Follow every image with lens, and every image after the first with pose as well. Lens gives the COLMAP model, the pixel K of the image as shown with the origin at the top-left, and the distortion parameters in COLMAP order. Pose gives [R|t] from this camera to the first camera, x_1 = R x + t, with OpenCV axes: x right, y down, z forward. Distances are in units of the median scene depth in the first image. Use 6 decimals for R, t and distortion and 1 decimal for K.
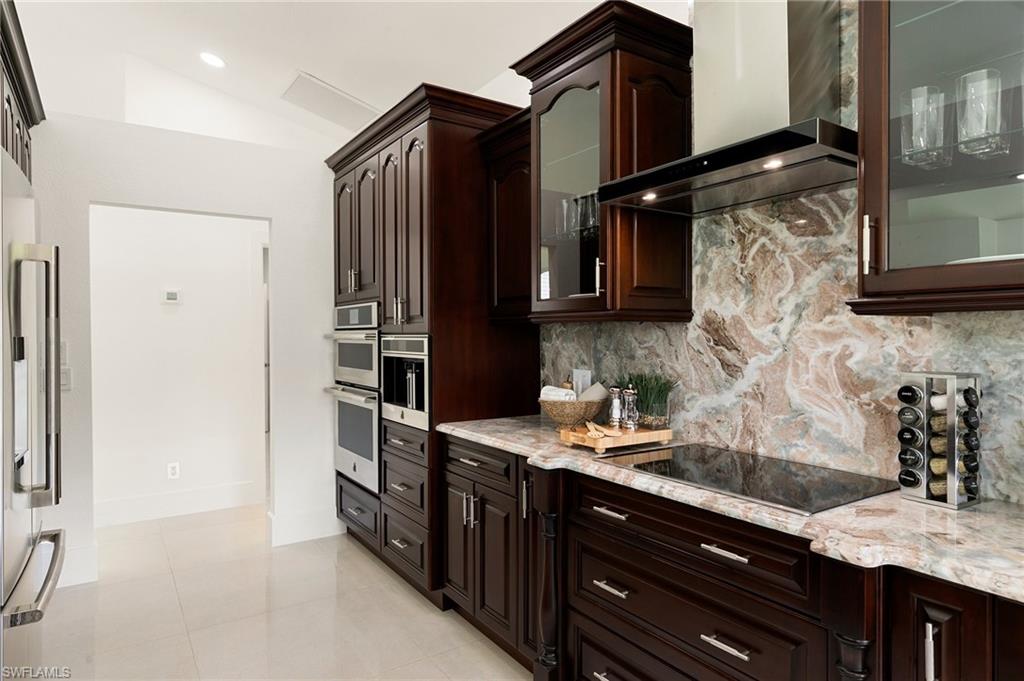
lens RADIAL K [[601.7, 0, 510.5], [0, 601.7, 342.8], [0, 0, 1]] dist [0.001310, 0.001217]
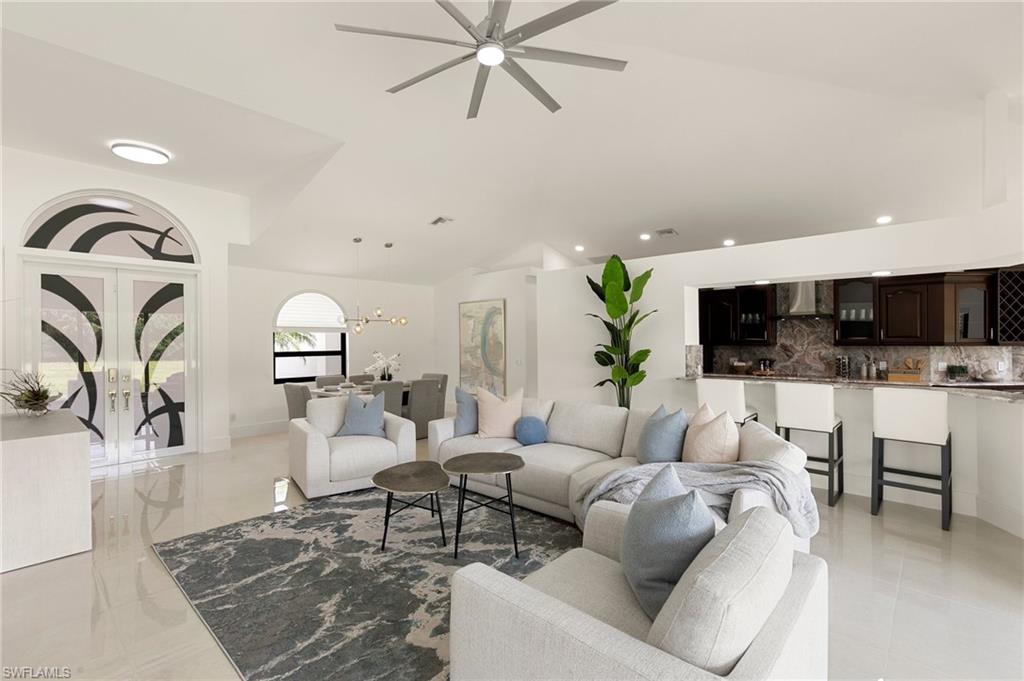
lens RADIAL K [[457.1, 0, 515.2], [0, 457.1, 340.6], [0, 0, 1]] dist [0.003109, 0.000084]
pose [[0.973803, -0.003367, 0.227368, -2.210612], [0.006821, 0.999873, -0.014406, -0.035122], [-0.227290, 0.015580, 0.973702, -1.694611]]
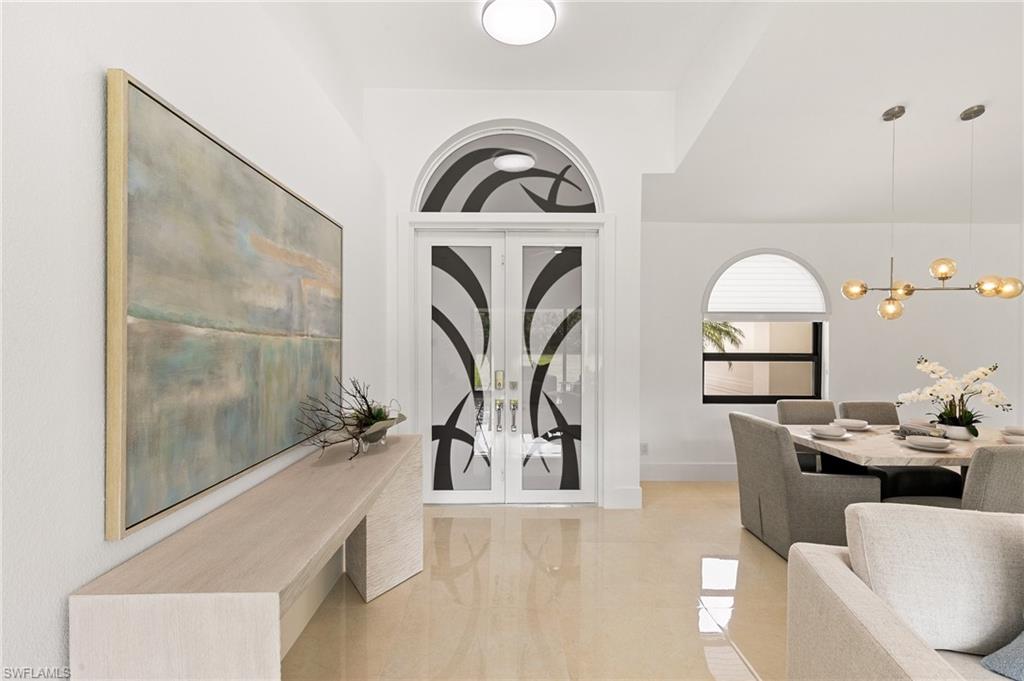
lens RADIAL K [[457.1, 0, 512.3], [0, 457.1, 345.2], [0, 0, 1]] dist [0.003109, 0.000084]
pose [[0.830928, 0.011406, -0.556263, -2.724002], [-0.014835, 0.999889, -0.001658, -0.031941], [0.556182, 0.009630, 0.831005, -0.270380]]
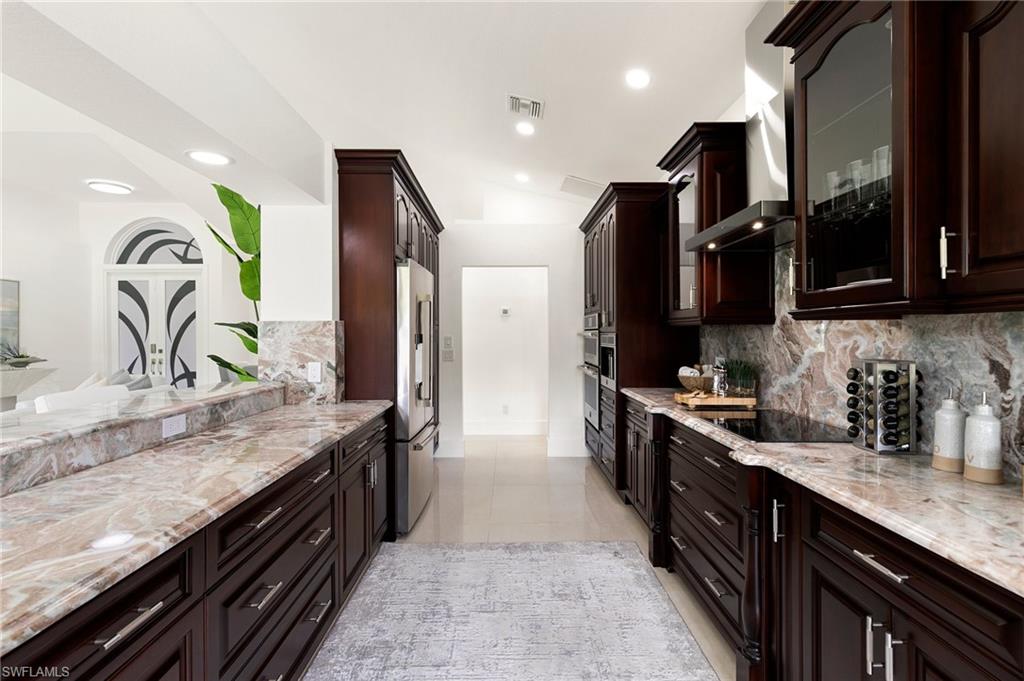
lens RADIAL K [[457.1, 0, 507.8], [0, 457.1, 336.8], [0, 0, 1]] dist [0.003109, 0.000084]
pose [[0.834873, 0.003896, -0.550428, 0.374654], [-0.007064, 0.999968, -0.003636, 0.003659], [0.550397, 0.006923, 0.834874, -0.251807]]
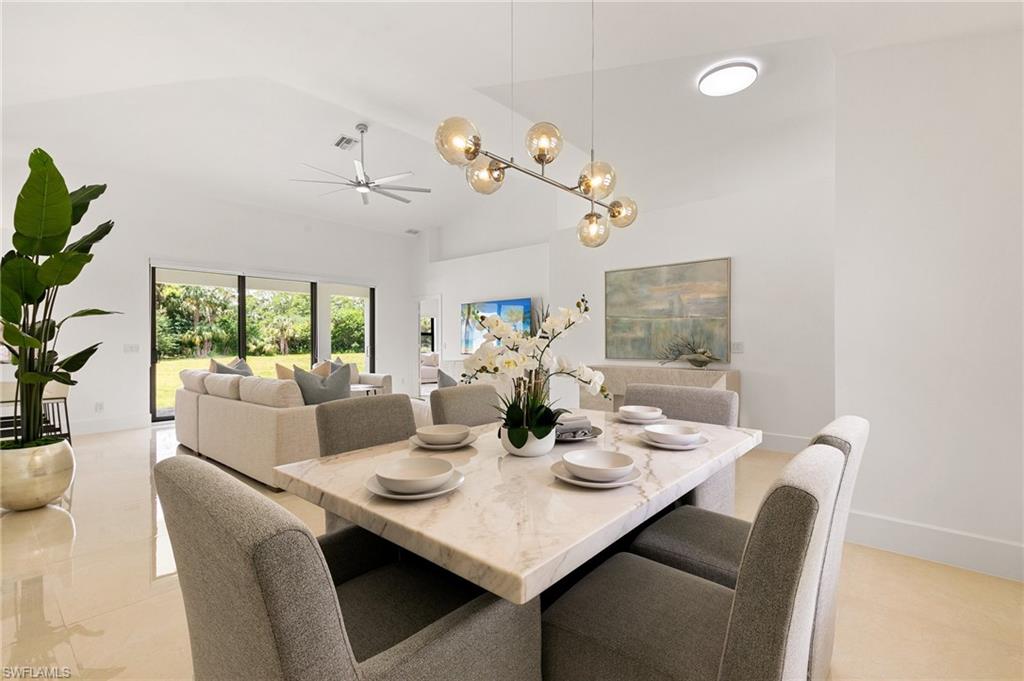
lens RADIAL K [[457.1, 0, 507.9], [0, 457.1, 341.7], [0, 0, 1]] dist [0.003109, 0.000084]
pose [[-0.966314, 0.006122, -0.257294, -2.125315], [0.001296, 0.999820, 0.018923, 0.033455], [0.257364, 0.017952, -0.966148, 2.340733]]
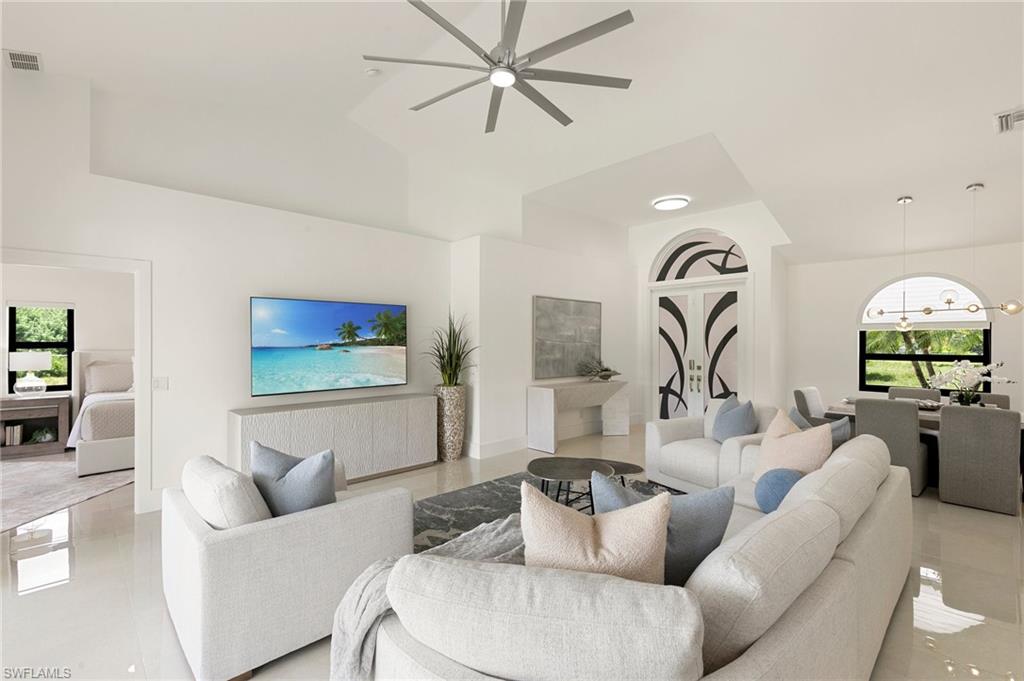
lens RADIAL K [[457.1, 0, 515.1], [0, 457.1, 339.2], [0, 0, 1]] dist [0.003109, 0.000084]
pose [[0.162980, -0.003814, -0.986622, -0.667600], [-0.019366, 0.999788, -0.007064, -0.039408], [0.986439, 0.020258, 0.162872, -0.656236]]
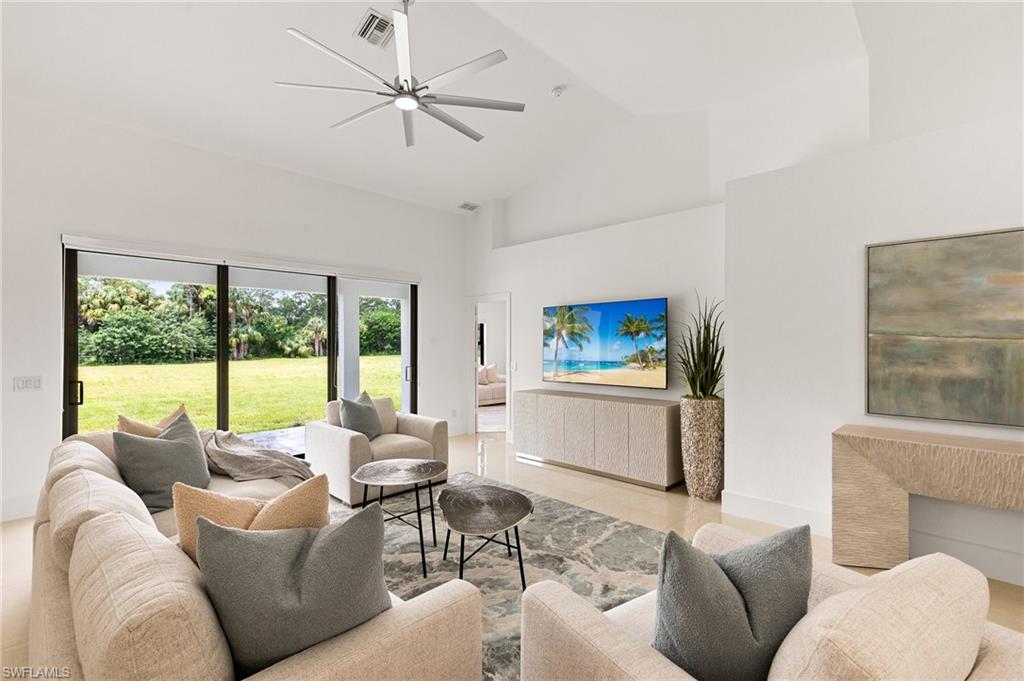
lens RADIAL K [[457.1, 0, 503.1], [0, 457.1, 339.9], [0, 0, 1]] dist [0.003109, 0.000084]
pose [[-0.983072, 0.001365, -0.183215, -2.035960], [-0.000926, 0.999923, 0.012414, -0.056571], [0.183218, 0.012374, -0.982994, 1.063478]]
